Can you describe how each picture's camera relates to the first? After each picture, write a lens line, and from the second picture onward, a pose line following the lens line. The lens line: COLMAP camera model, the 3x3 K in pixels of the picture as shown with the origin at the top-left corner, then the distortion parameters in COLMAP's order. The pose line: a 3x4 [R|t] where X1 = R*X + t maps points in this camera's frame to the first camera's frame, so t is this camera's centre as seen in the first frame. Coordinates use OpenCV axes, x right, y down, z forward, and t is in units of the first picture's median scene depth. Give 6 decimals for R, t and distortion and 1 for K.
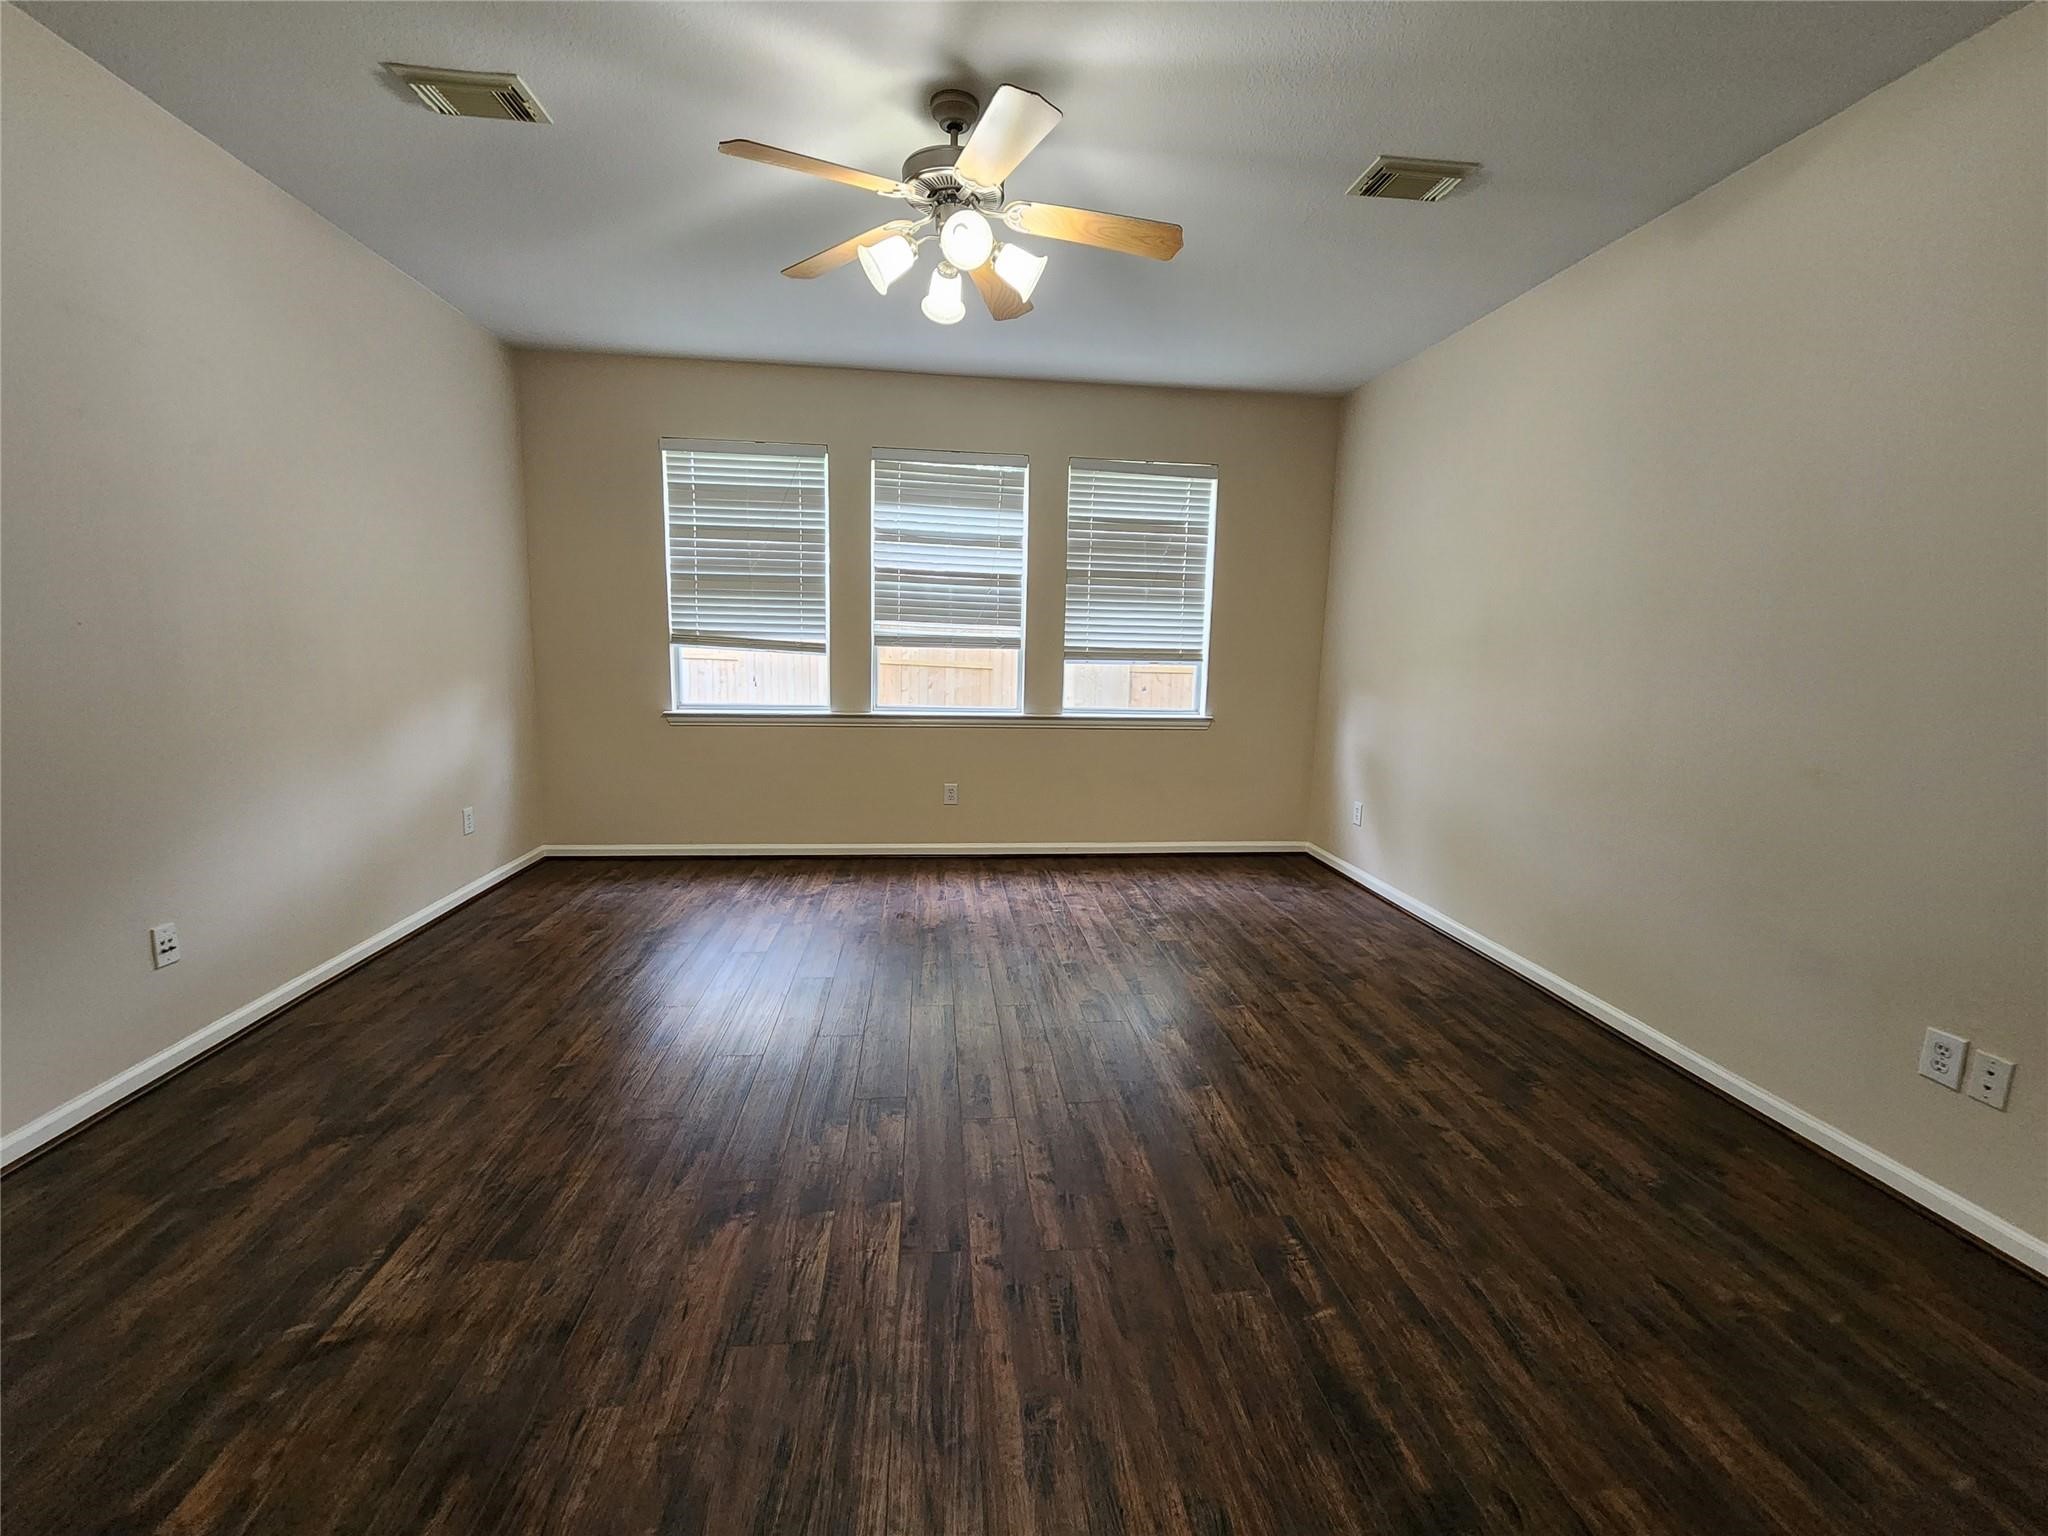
lens RADIAL K [[844.4, 0, 1028.4], [0, 844.4, 767.0], [0, 0, 1]] dist [-0.000364, -0.001062]
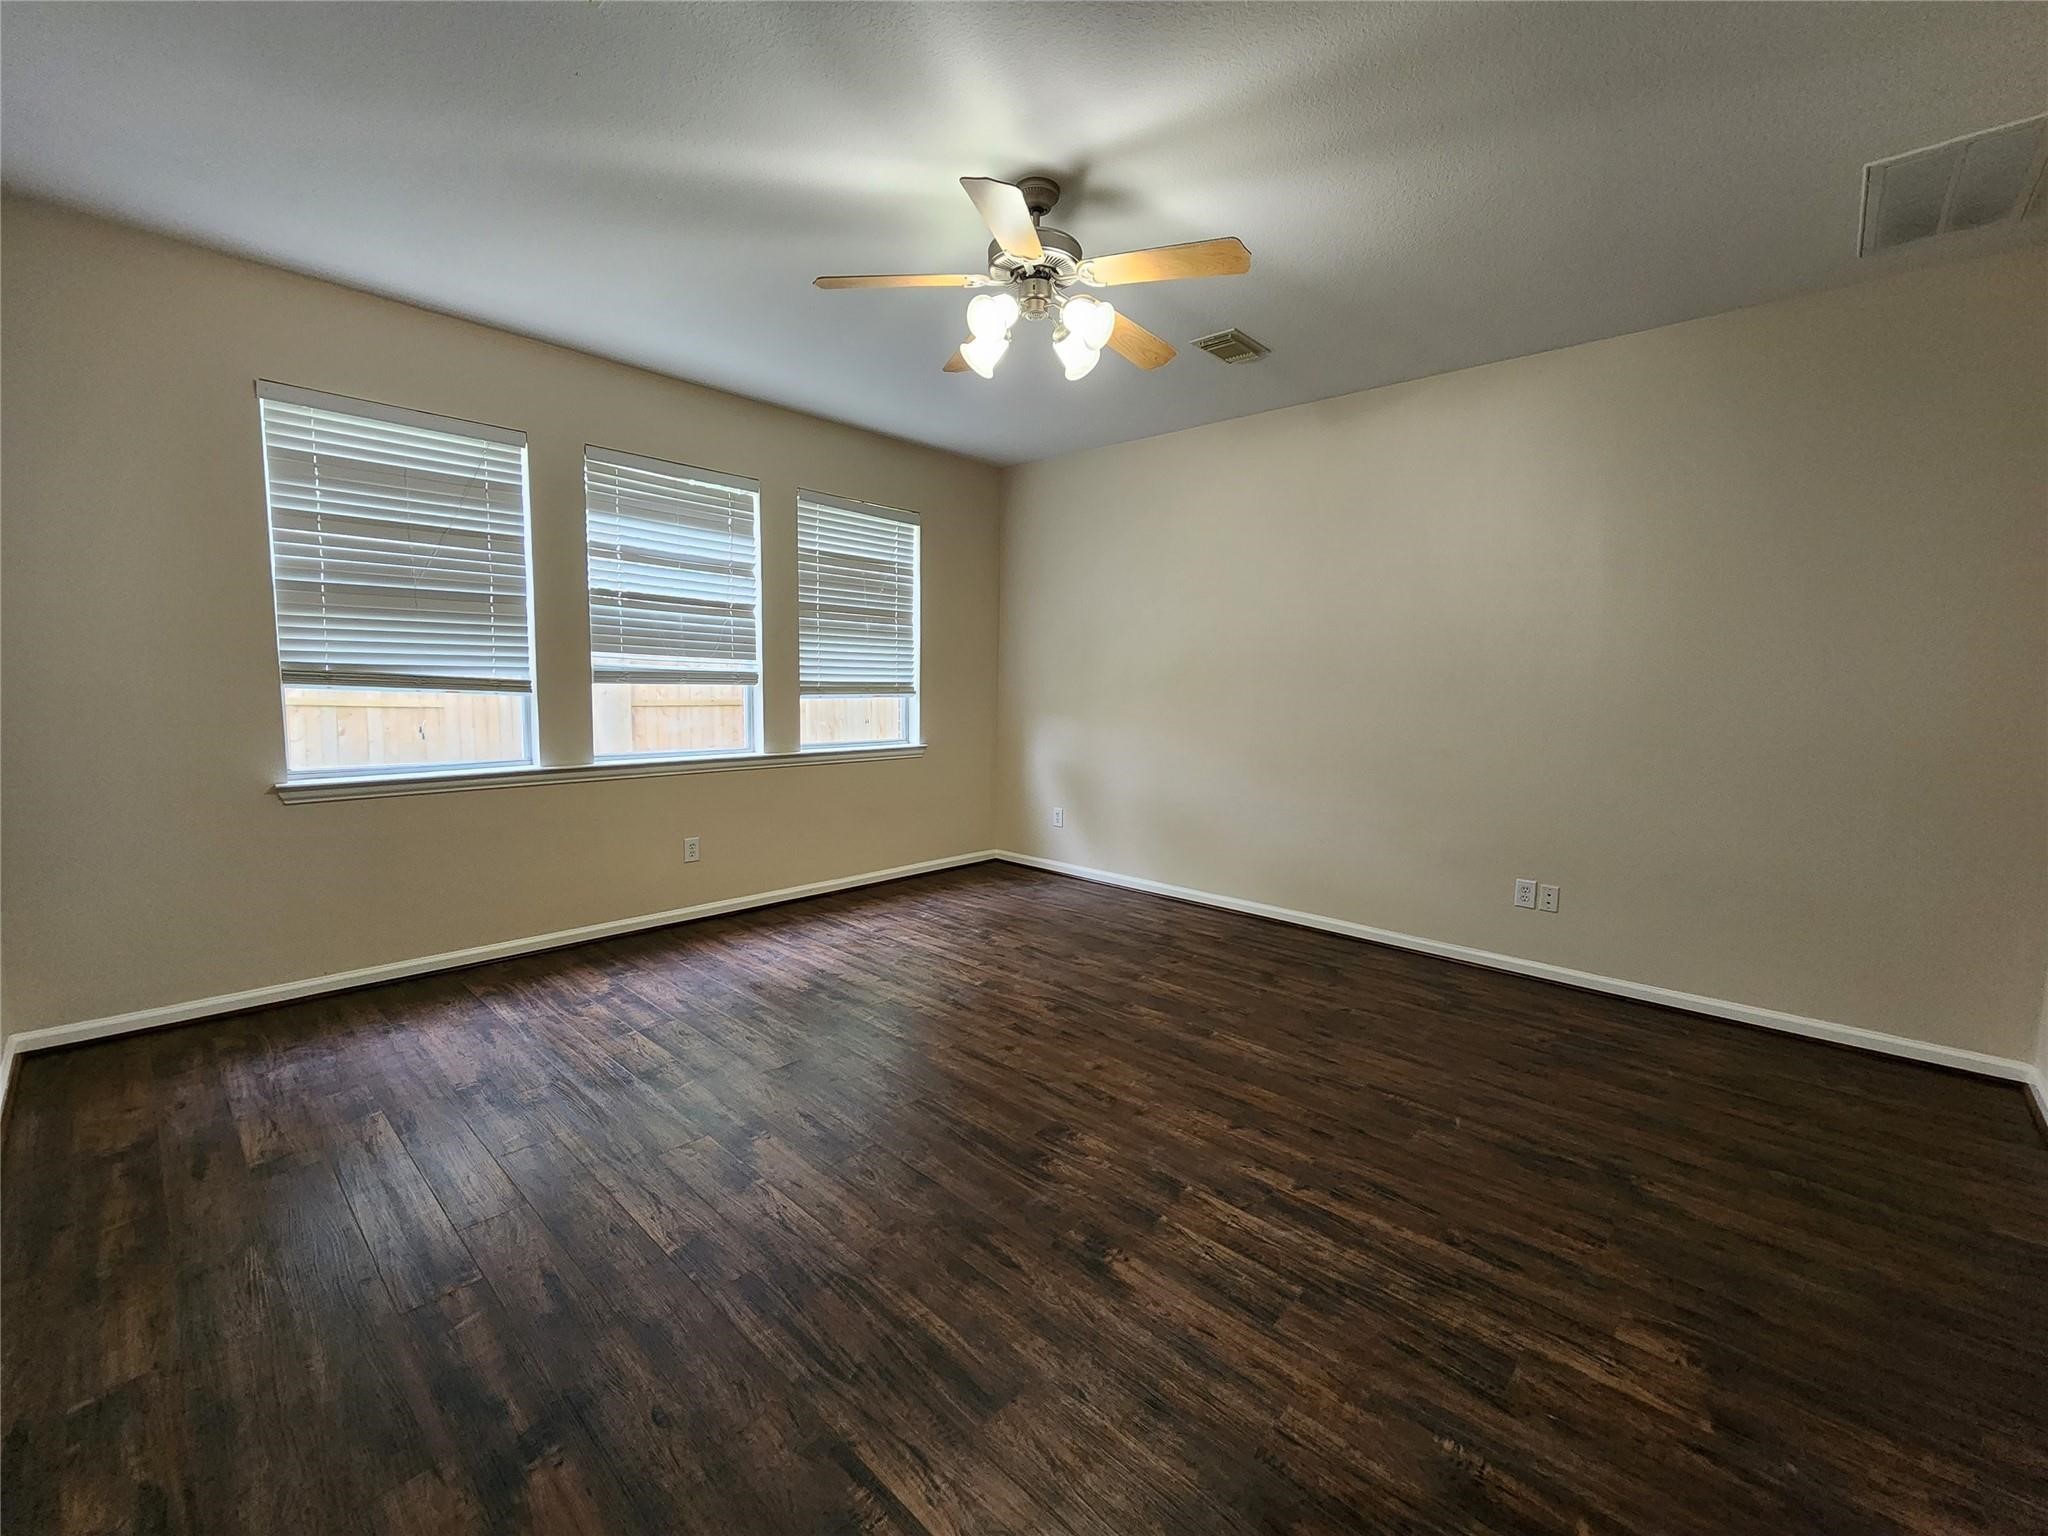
lens RADIAL K [[844.4, 0, 1028.4], [0, 844.4, 767.0], [0, 0, 1]] dist [-0.000364, -0.001062]
pose [[0.758089, -0.076930, 0.647598, -0.406445], [0.098209, 0.995160, 0.003253, -0.023181], [-0.644714, 0.061134, 0.761975, 0.106031]]
